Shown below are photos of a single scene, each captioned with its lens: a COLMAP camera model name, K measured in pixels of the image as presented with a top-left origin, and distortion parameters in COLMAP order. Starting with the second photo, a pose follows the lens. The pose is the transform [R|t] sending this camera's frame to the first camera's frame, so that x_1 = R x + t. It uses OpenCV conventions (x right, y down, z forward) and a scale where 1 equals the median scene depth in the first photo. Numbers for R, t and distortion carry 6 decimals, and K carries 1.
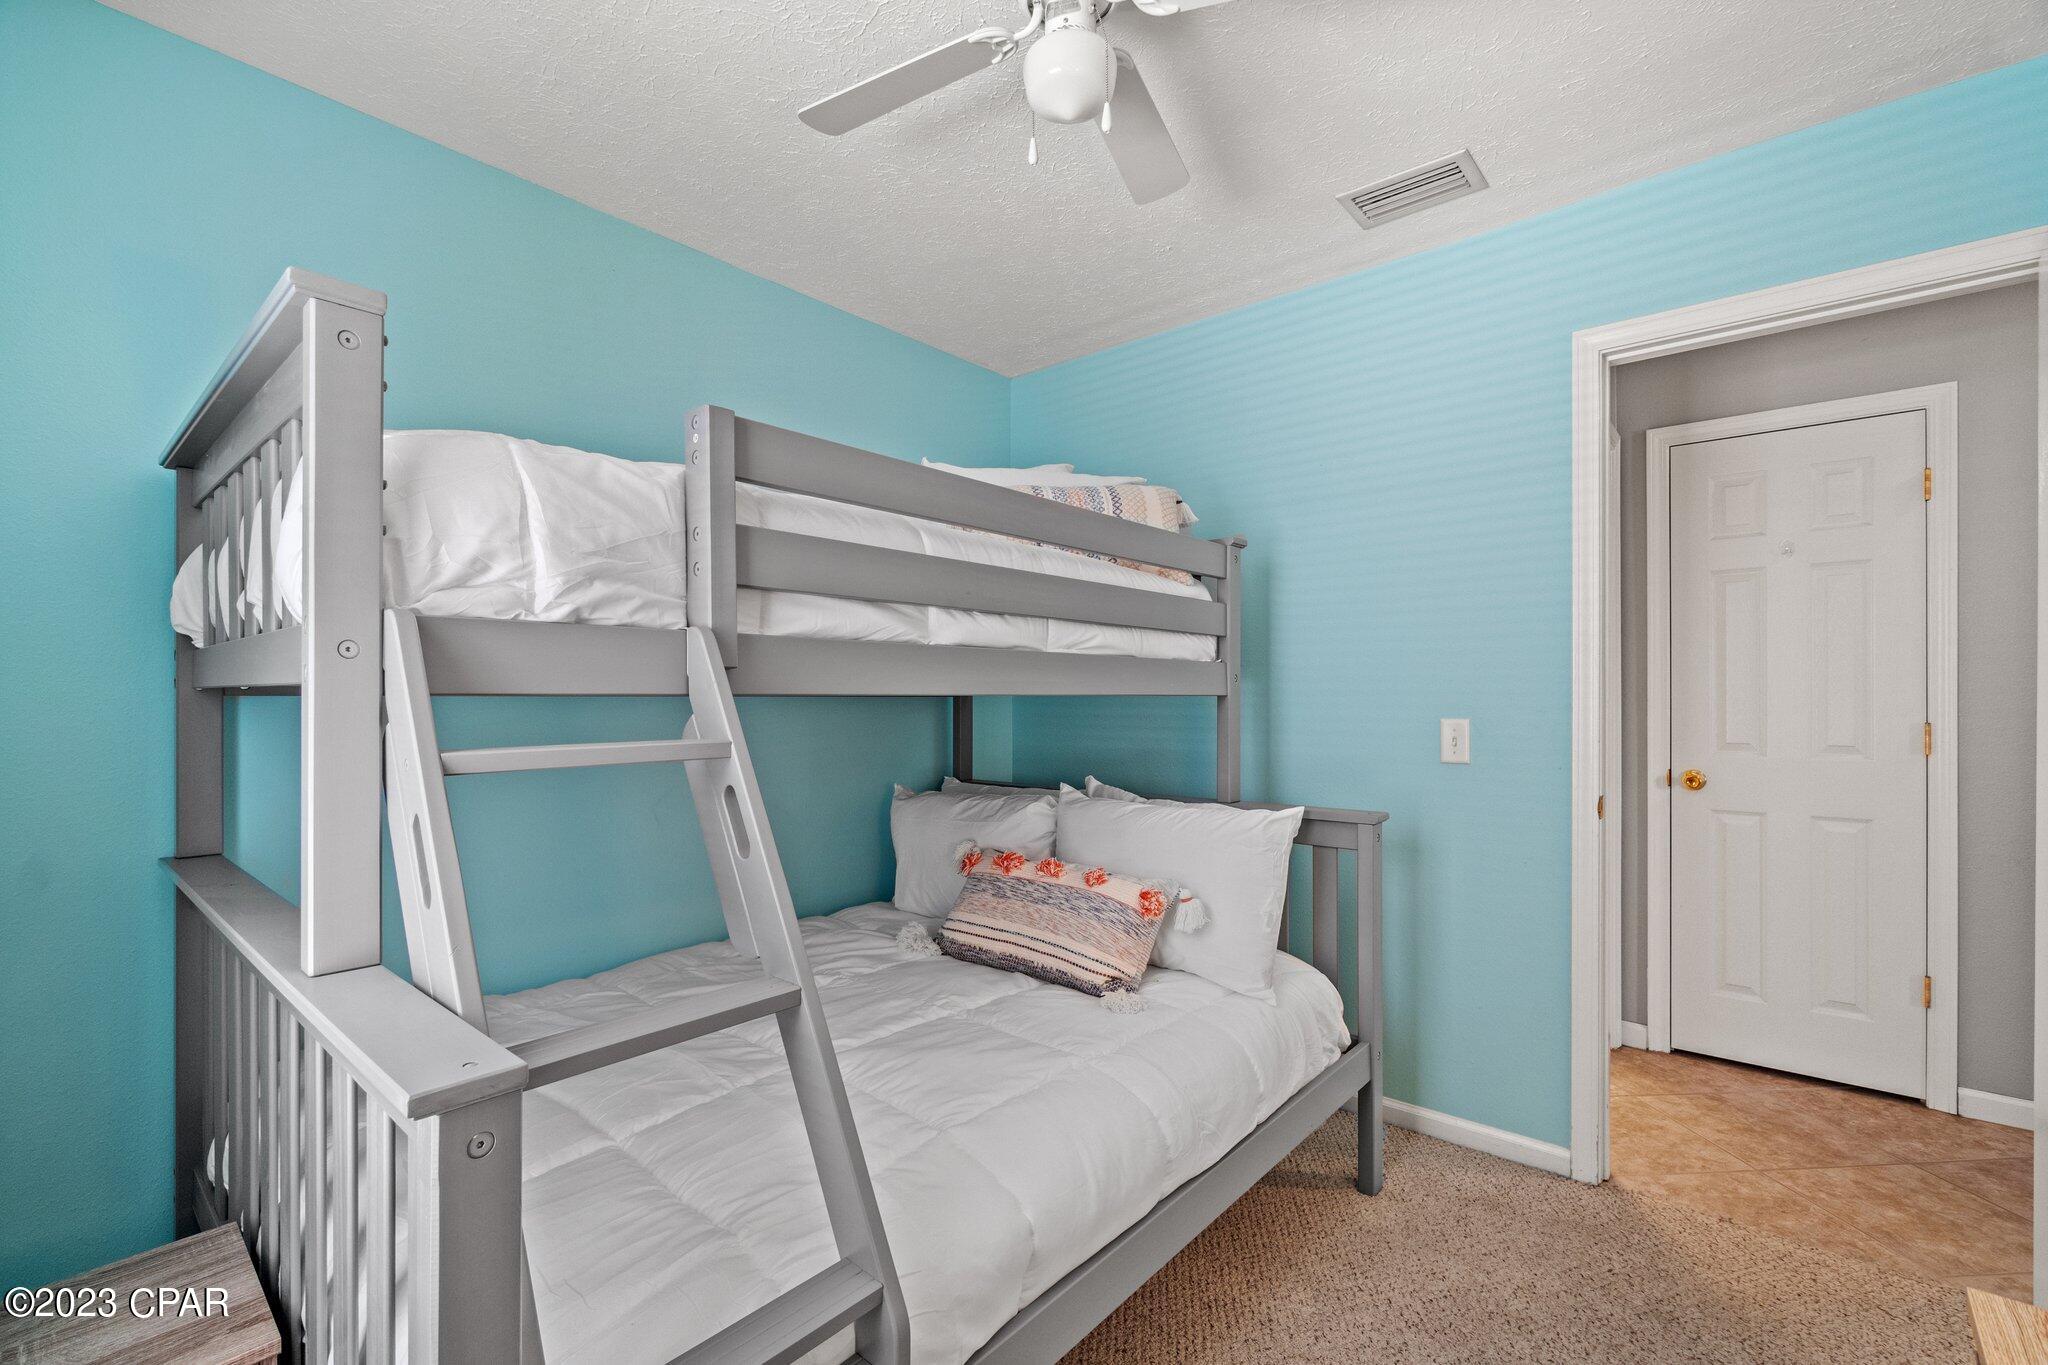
lens RADIAL K [[883.3, 0, 1037.1], [0, 883.3, 696.0], [0, 0, 1]] dist [-0.004080, 0.000823]
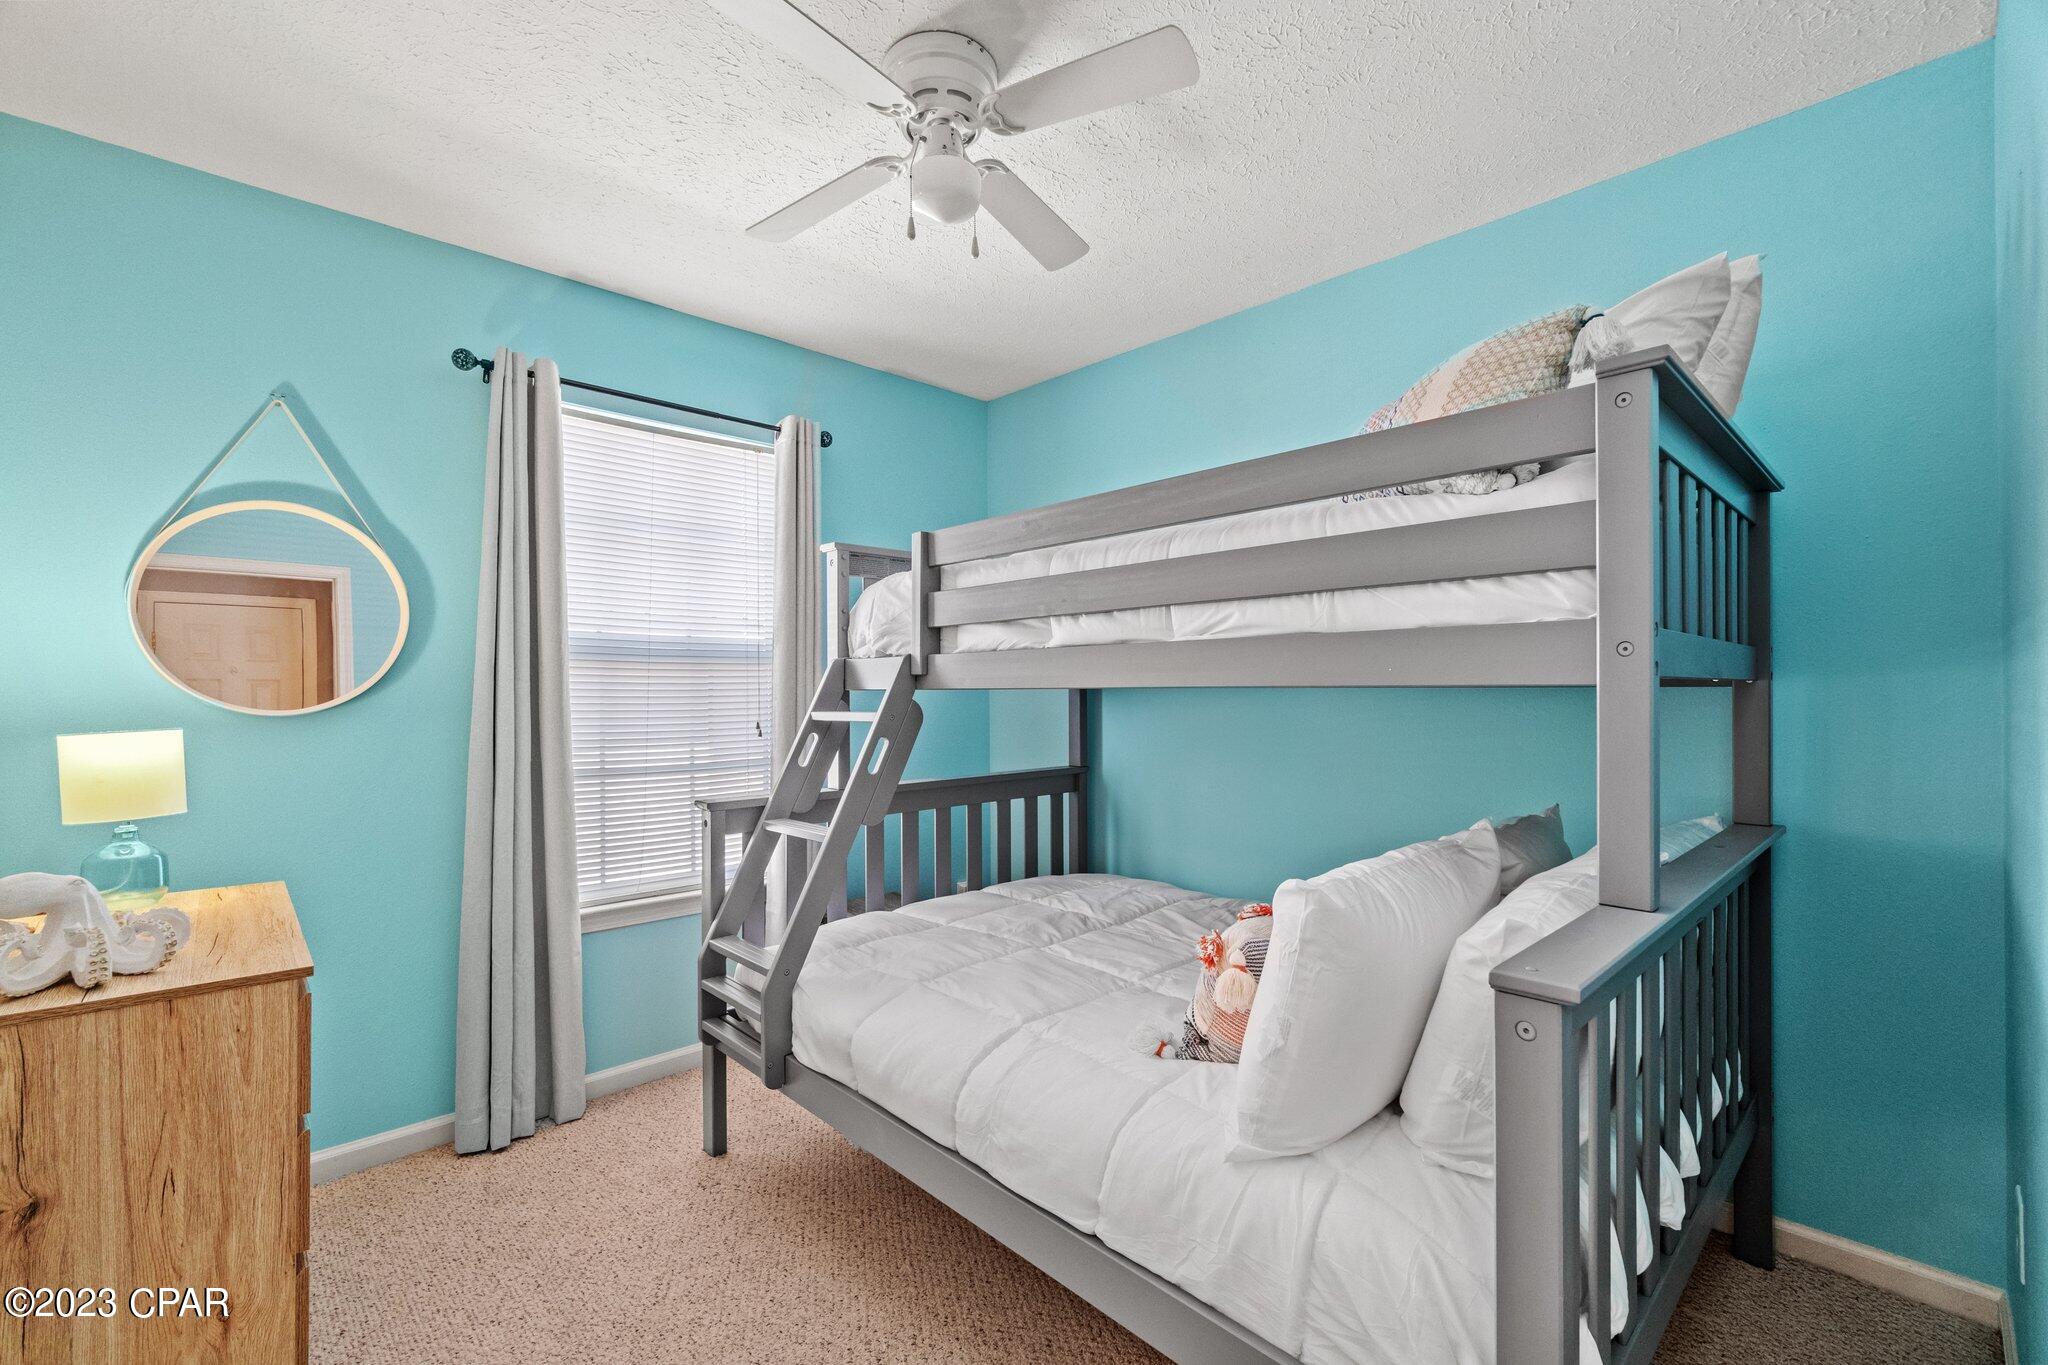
lens RADIAL K [[883.3, 0, 1036.4], [0, 883.3, 686.6], [0, 0, 1]] dist [-0.004080, 0.000823]
pose [[-0.107087, -0.008322, -0.994215, 1.033370], [0.000980, 0.999964, -0.008475, 0.006079], [0.994249, -0.001882, -0.107075, 1.033675]]
